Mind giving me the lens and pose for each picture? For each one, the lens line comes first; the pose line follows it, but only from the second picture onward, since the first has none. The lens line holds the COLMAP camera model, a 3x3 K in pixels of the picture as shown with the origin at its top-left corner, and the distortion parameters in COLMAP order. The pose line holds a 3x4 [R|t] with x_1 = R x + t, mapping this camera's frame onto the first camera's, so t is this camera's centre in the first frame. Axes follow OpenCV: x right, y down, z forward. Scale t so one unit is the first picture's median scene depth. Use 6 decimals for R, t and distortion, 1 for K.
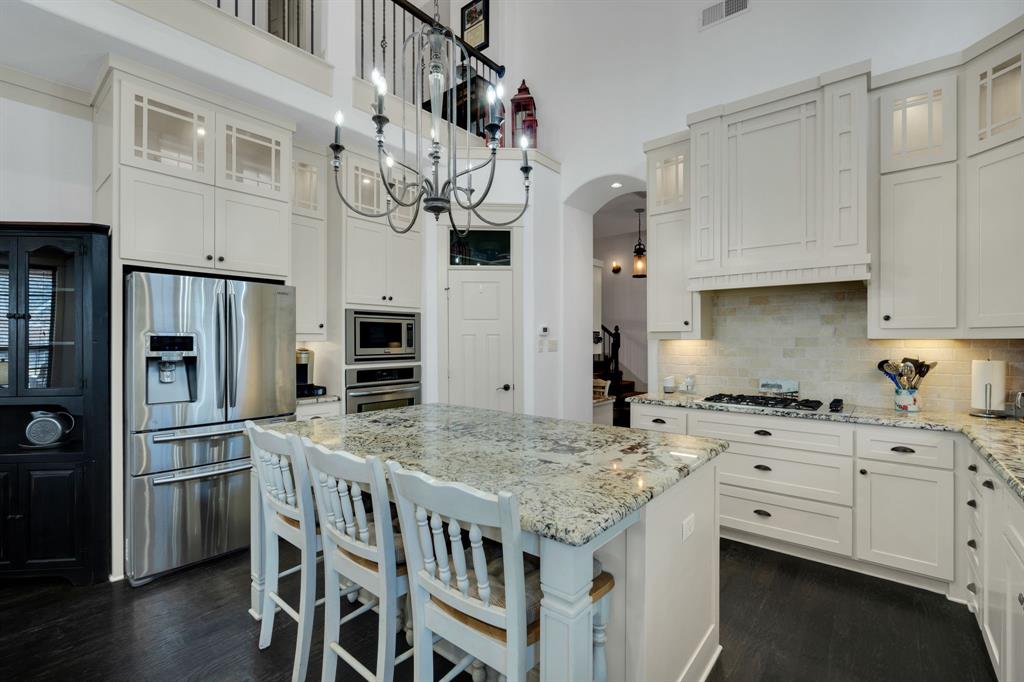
lens RADIAL K [[453.9, 0, 512.0], [0, 453.9, 341.0], [0, 0, 1]] dist [-0.003025, -0.000241]
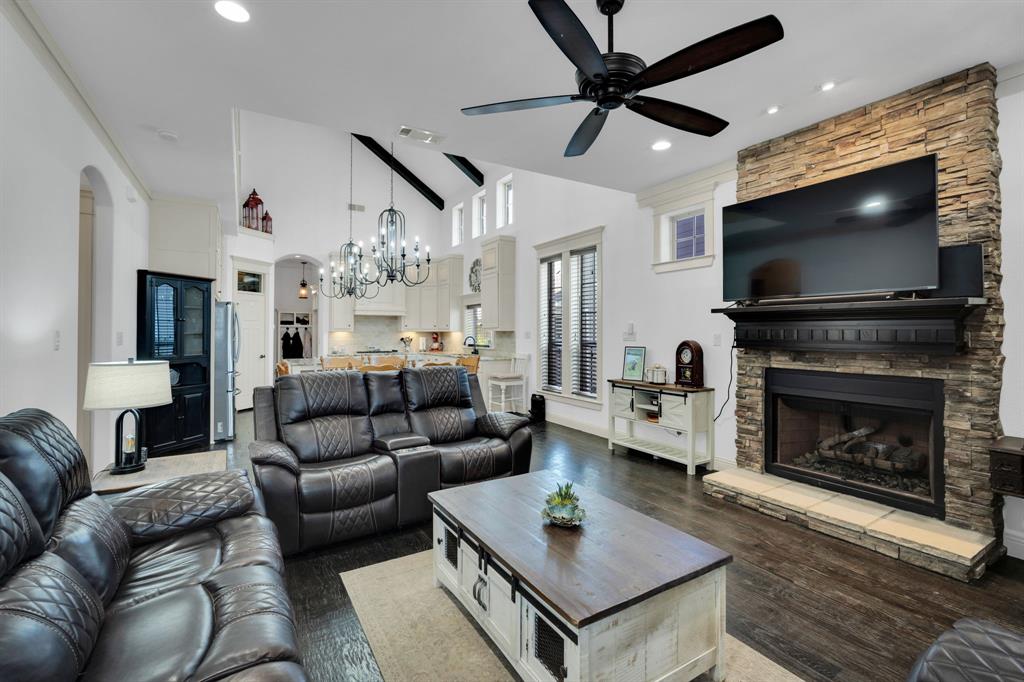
lens RADIAL K [[453.9, 0, 512.0], [0, 453.9, 341.0], [0, 0, 1]] dist [-0.003025, -0.000241]
pose [[0.325665, -0.015975, 0.945350, -2.105202], [-0.003221, 0.999833, 0.018006, 0.000680], [-0.945480, -0.008909, 0.325559, -0.891287]]
